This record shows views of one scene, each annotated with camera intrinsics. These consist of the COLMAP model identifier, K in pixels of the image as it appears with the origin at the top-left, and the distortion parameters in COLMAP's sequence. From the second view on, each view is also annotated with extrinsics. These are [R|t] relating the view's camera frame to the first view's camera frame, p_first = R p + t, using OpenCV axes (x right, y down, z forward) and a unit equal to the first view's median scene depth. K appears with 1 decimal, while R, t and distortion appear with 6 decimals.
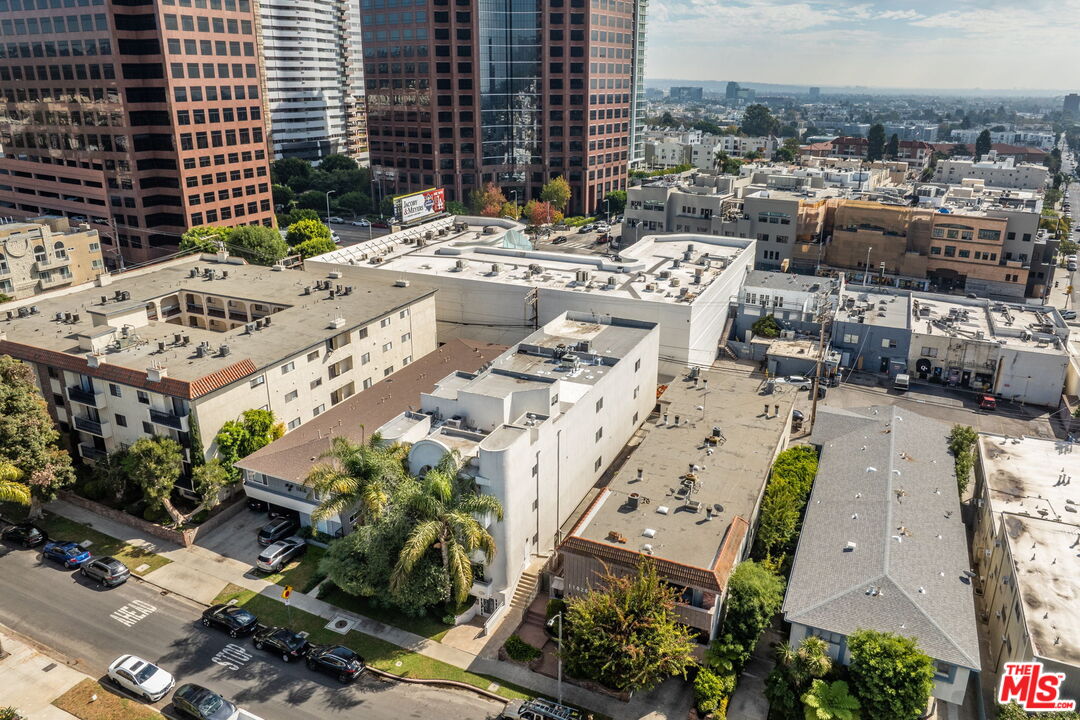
lens RADIAL K [[770.1, 0, 540.4], [0, 770.1, 315.1], [0, 0, 1]] dist [-0.042919, -0.006209]
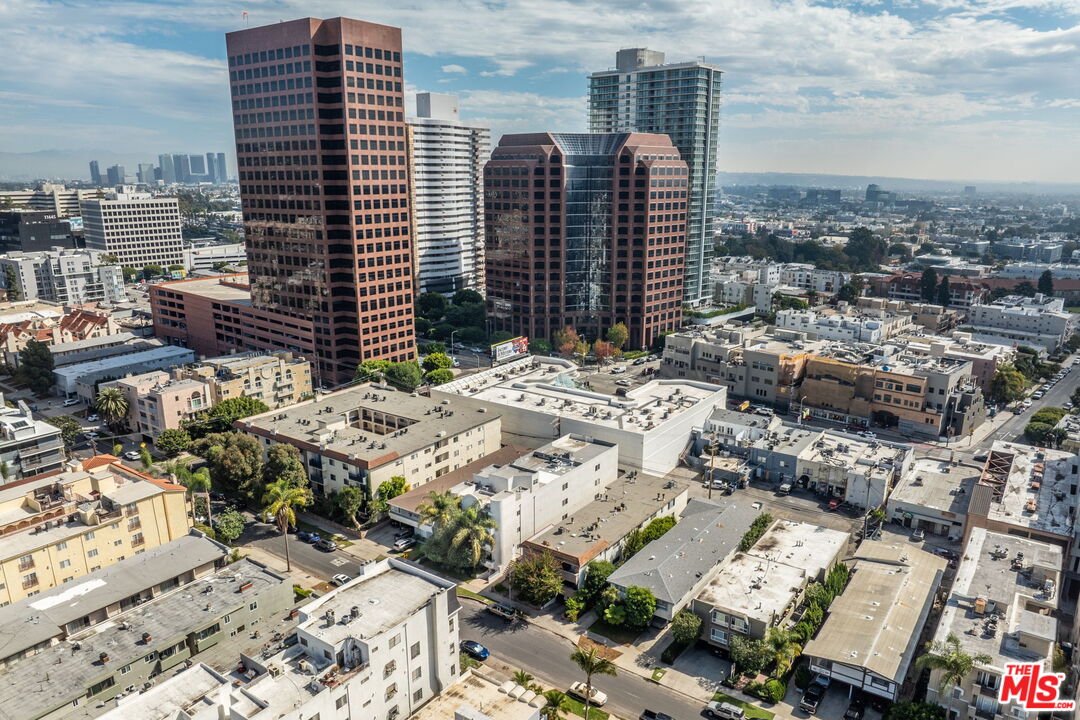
lens RADIAL K [[771.4, 0, 540.0], [0, 771.4, 360.0], [0, 0, 1]] dist [-0.026937, -0.004762]
pose [[0.983357, 0.043868, -0.176307, 0.238379], [-0.053879, 0.997172, -0.052398, -0.067335], [0.173510, 0.061025, 0.982940, -0.661024]]
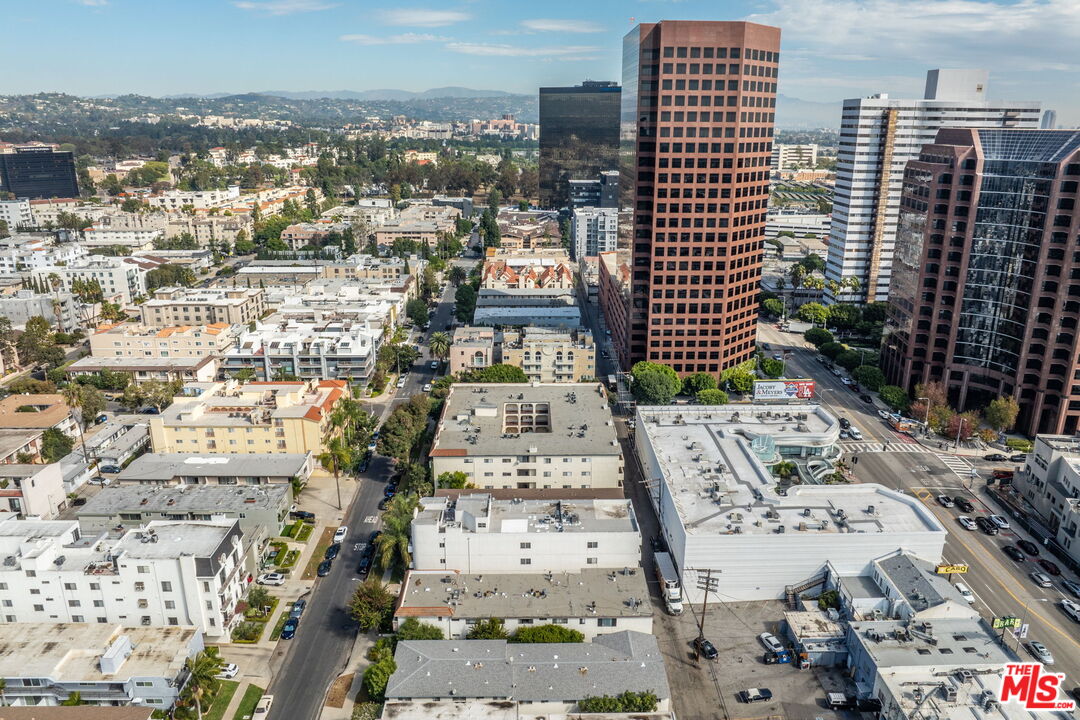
lens RADIAL K [[762.7, 0, 543.6], [0, 762.7, 332.0], [0, 0, 1]] dist [-0.032699, -0.005978]
pose [[0.437294, 0.244704, -0.865386, 1.062286], [-0.266507, 0.954307, 0.135177, -0.430769], [0.858922, 0.171520, 0.482528, 0.047738]]
